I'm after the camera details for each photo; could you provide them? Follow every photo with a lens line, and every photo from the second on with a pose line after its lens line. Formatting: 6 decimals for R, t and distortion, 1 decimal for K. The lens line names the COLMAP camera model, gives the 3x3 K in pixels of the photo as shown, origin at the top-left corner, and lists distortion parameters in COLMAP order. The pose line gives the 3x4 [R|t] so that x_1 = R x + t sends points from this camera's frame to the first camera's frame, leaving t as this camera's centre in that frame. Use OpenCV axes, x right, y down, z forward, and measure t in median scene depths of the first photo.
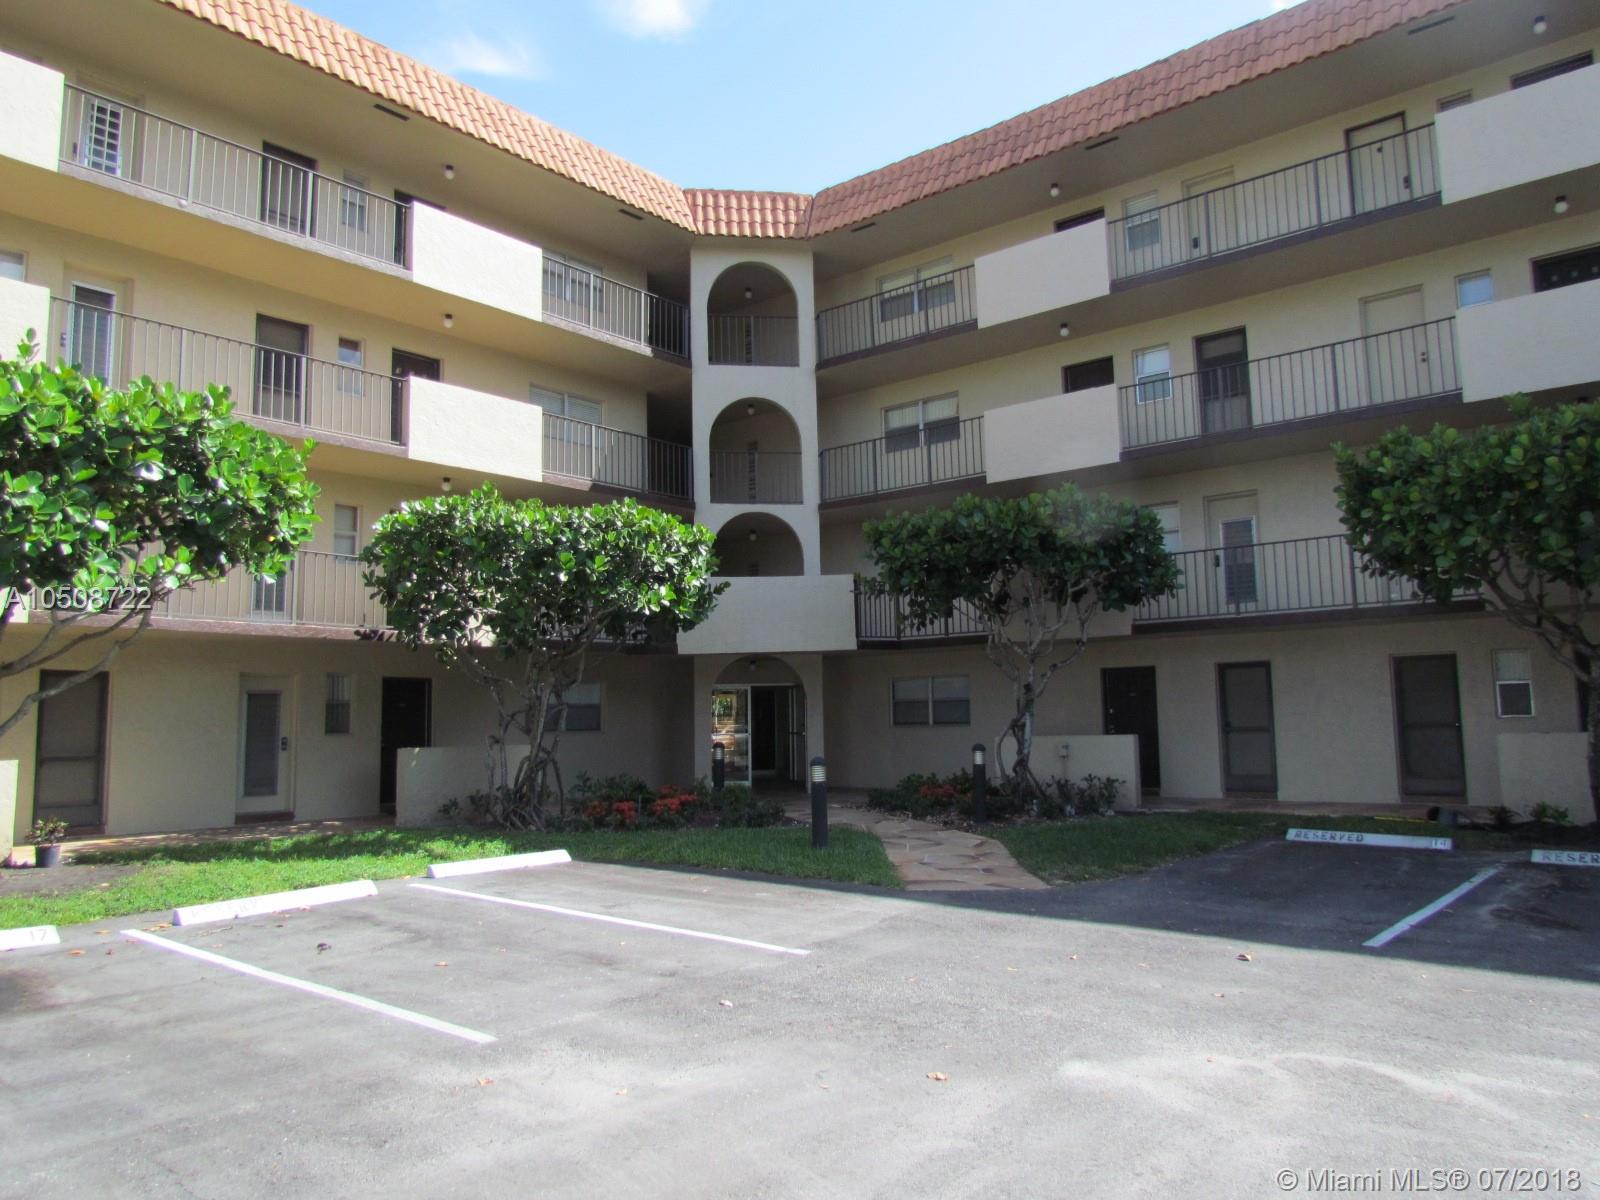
lens RADIAL K [[1135.4, 0, 799.5], [0, 1135.4, 594.0], [0, 0, 1]] dist [-0.033874, 0.004143]
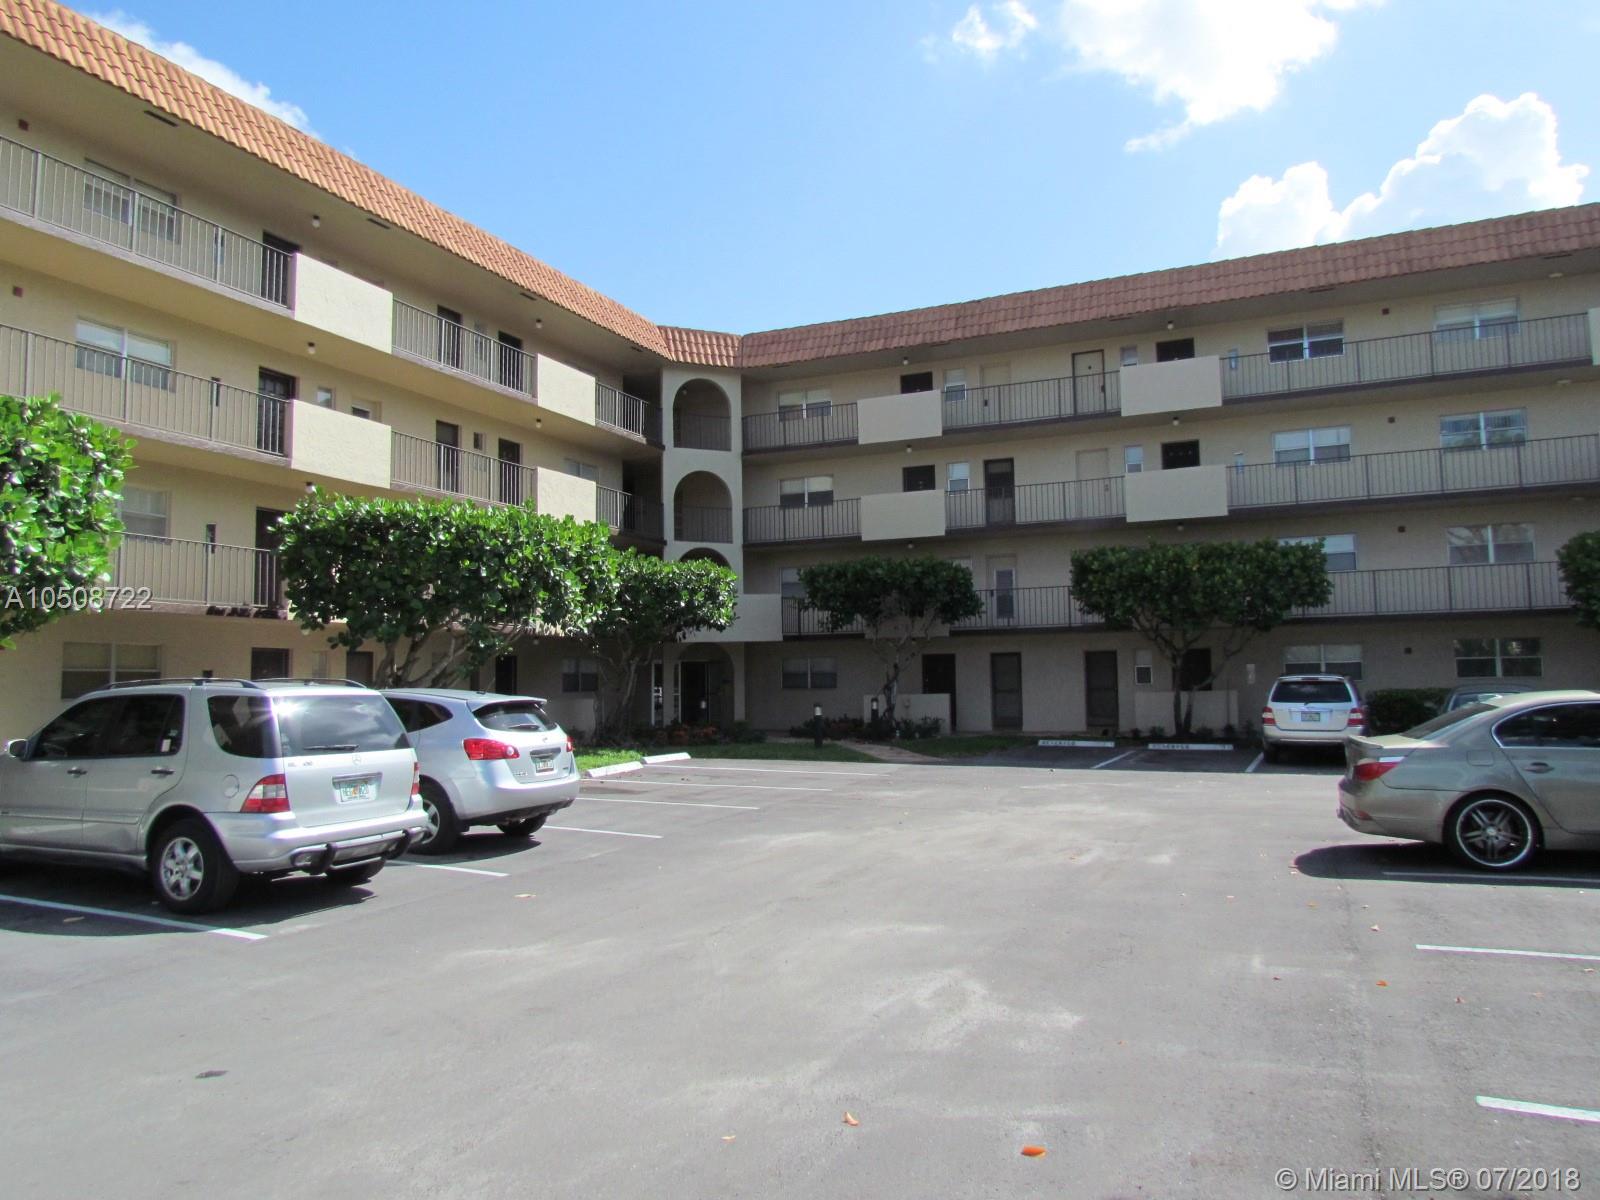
lens RADIAL K [[1138.7, 0, 800.0], [0, 1138.7, 600.0], [0, 0, 1]] dist [-0.073461, 0.001659]
pose [[0.962197, 0.025600, 0.271148, -0.377719], [-0.033890, 0.999089, 0.025935, -0.053887], [-0.270238, -0.034144, 0.962188, -0.579629]]
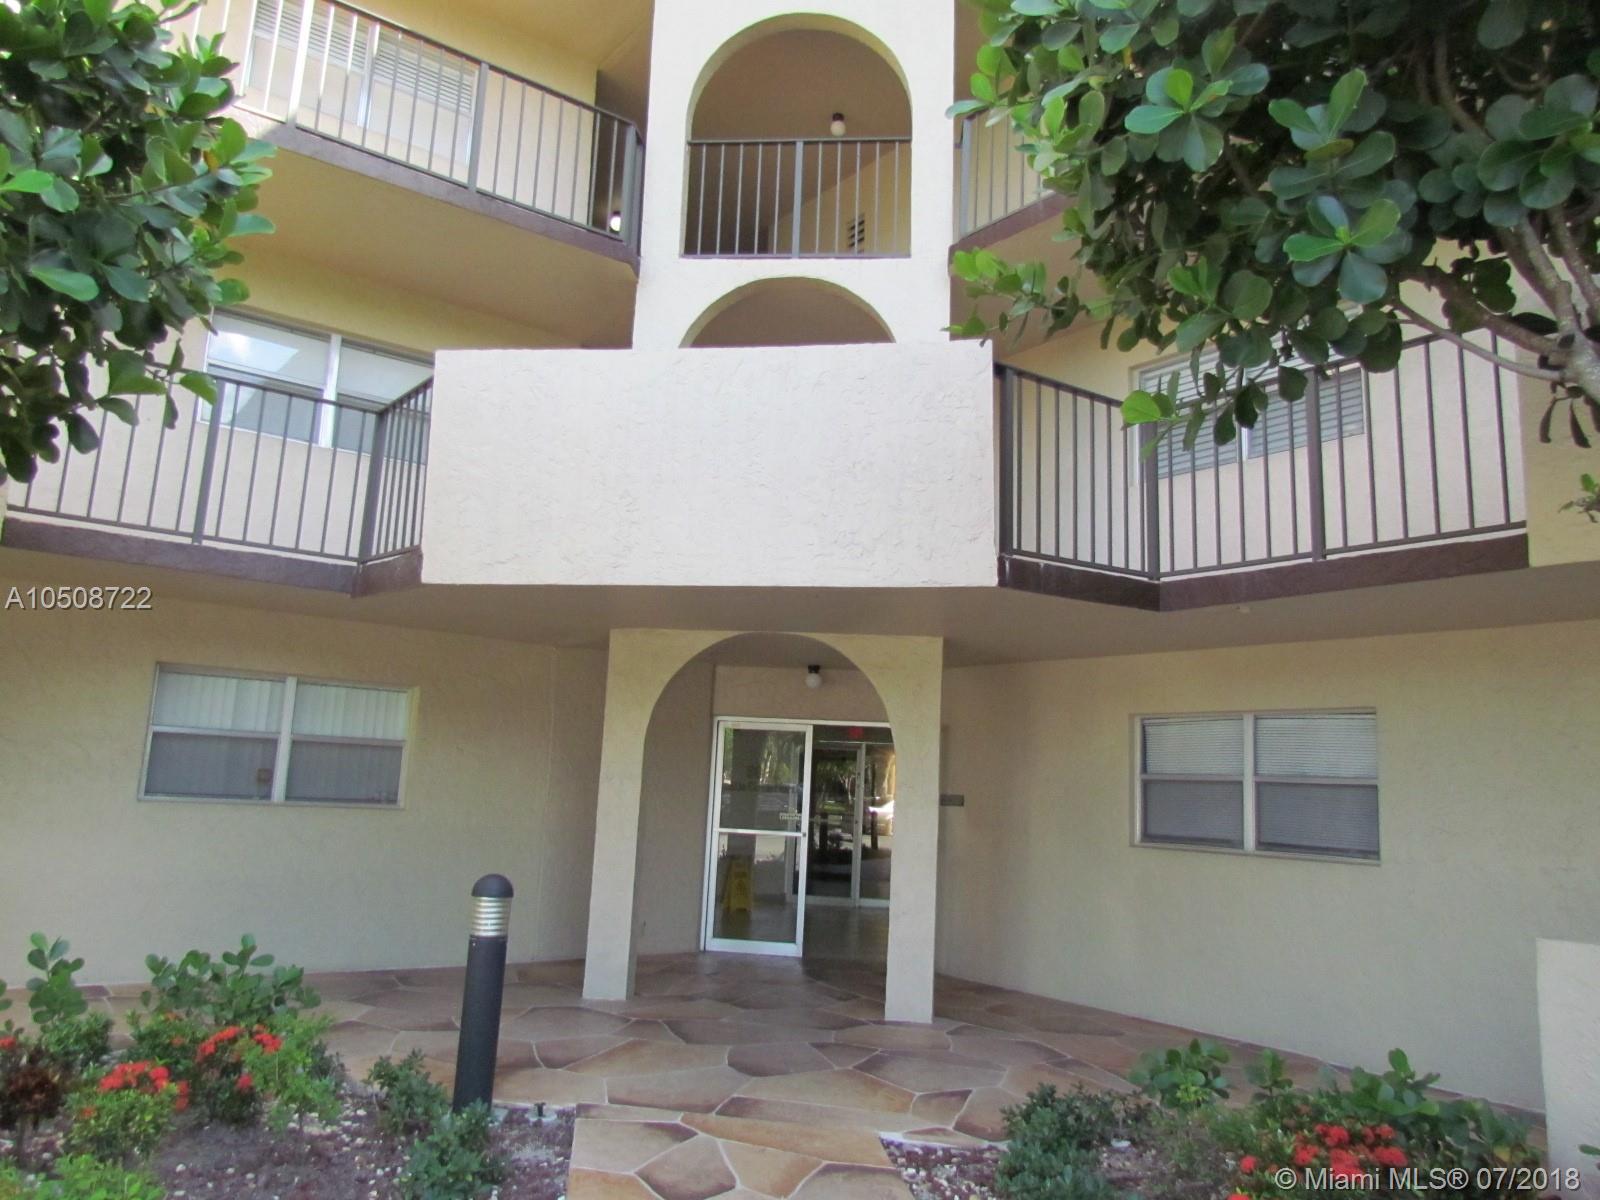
lens RADIAL K [[1138.7, 0, 800.0], [0, 1138.7, 600.0], [0, 0, 1]] dist [-0.073461, 0.001659]
pose [[0.972308, 0.023046, -0.232563, 0.068880], [-0.034581, 0.998359, -0.045646, 0.068074], [0.231129, 0.052425, 0.971510, 0.725447]]
